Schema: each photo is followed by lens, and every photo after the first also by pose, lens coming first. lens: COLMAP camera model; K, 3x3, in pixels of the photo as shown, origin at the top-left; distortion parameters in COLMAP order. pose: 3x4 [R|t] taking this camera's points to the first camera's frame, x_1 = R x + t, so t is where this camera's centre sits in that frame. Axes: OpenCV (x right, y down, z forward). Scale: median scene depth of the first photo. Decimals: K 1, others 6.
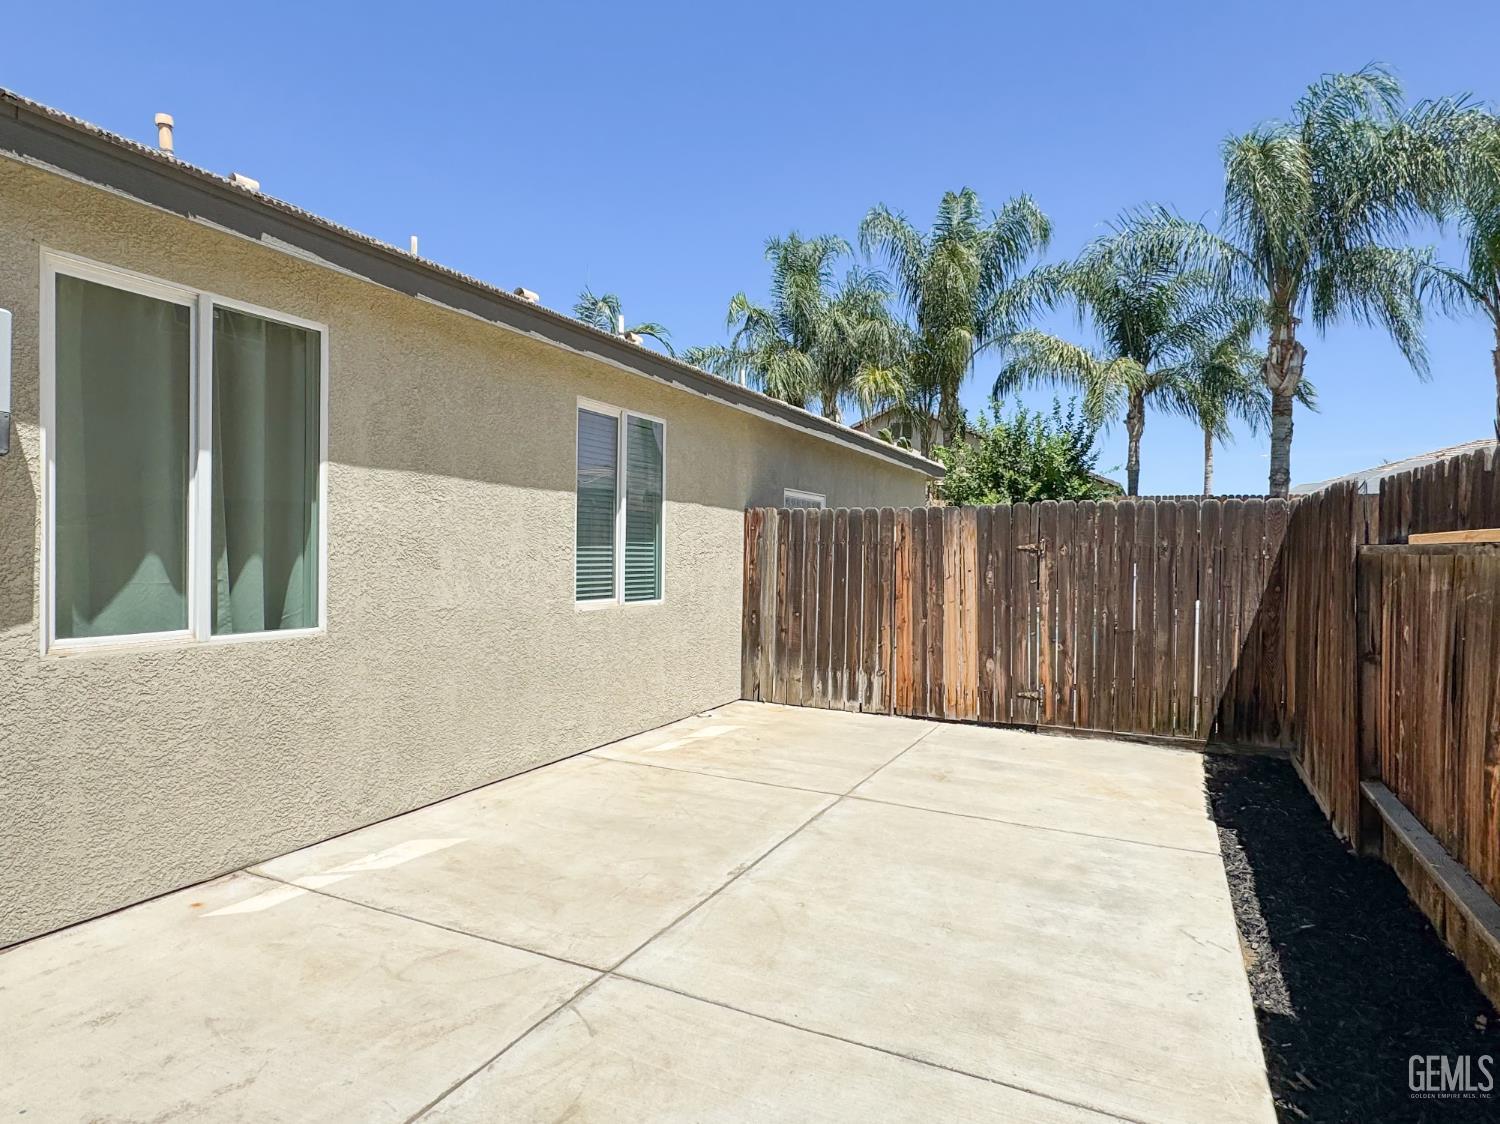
lens RADIAL K [[878.4, 0, 750.0], [0, 878.4, 562.0], [0, 0, 1]] dist [-0.000280, 0.000367]
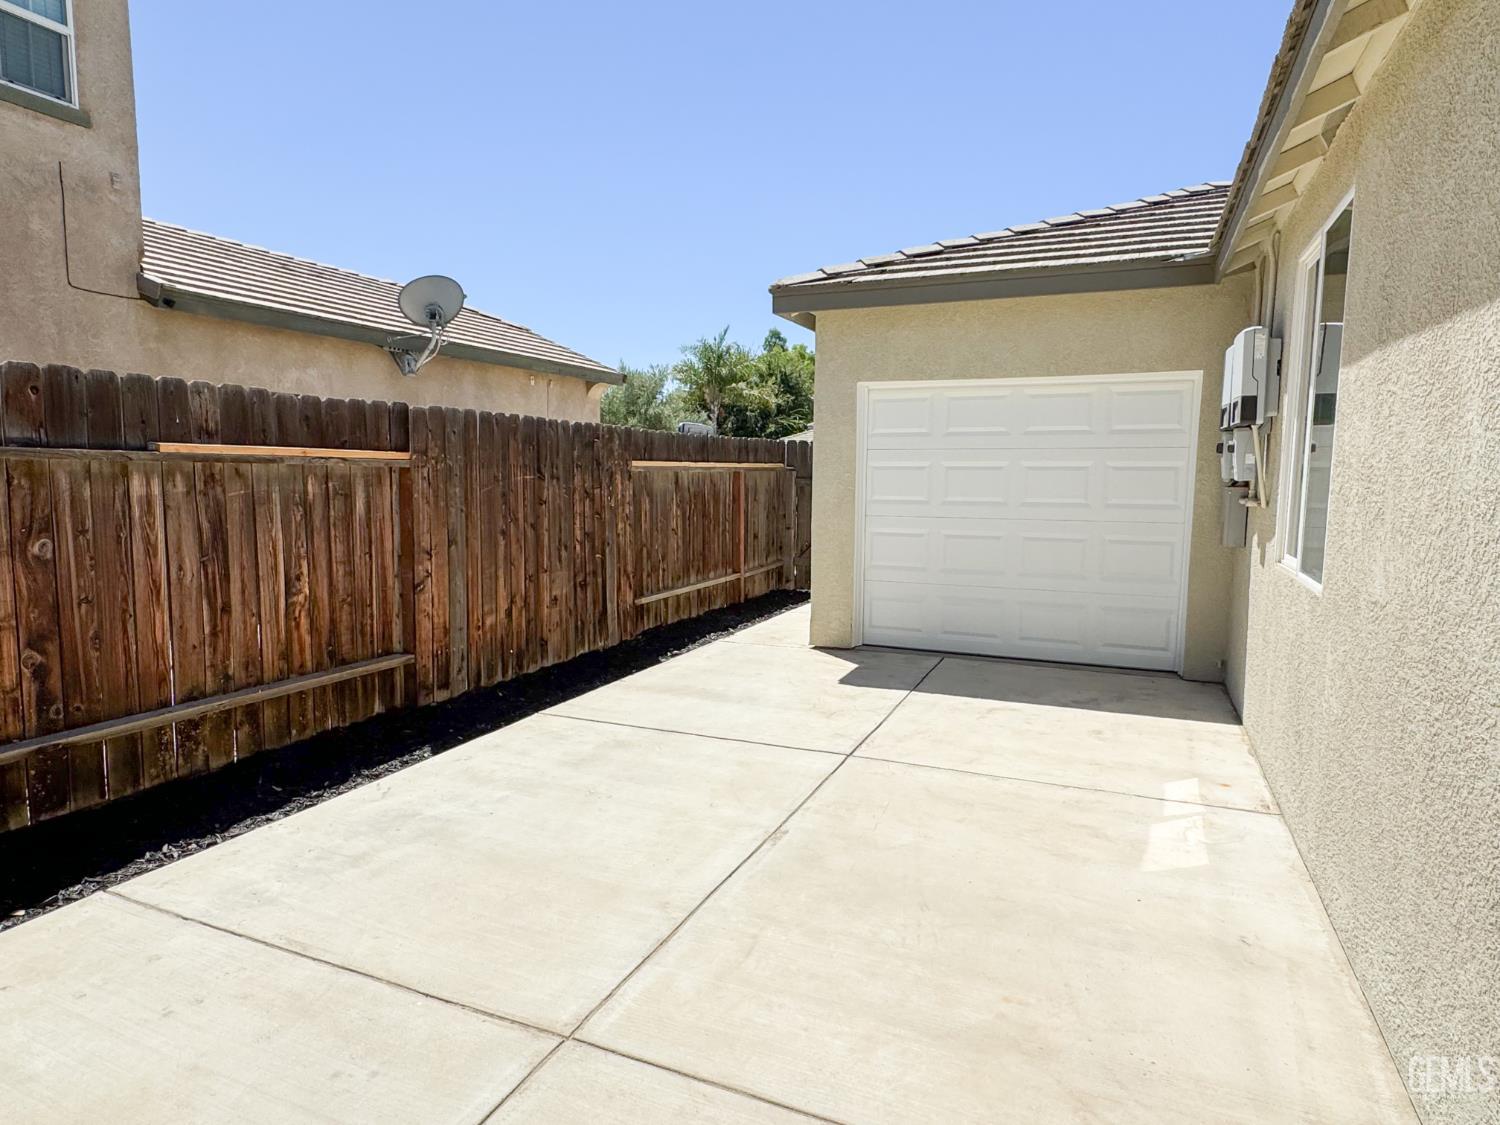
lens RADIAL K [[878.4, 0, 750.0], [0, 878.4, 562.5], [0, 0, 1]] dist [-0.000280, 0.000367]
pose [[-0.999329, -0.021853, -0.029408, 0.048330], [-0.025126, 0.992934, 0.115978, -0.026923], [0.026666, 0.116639, -0.992816, 1.924099]]
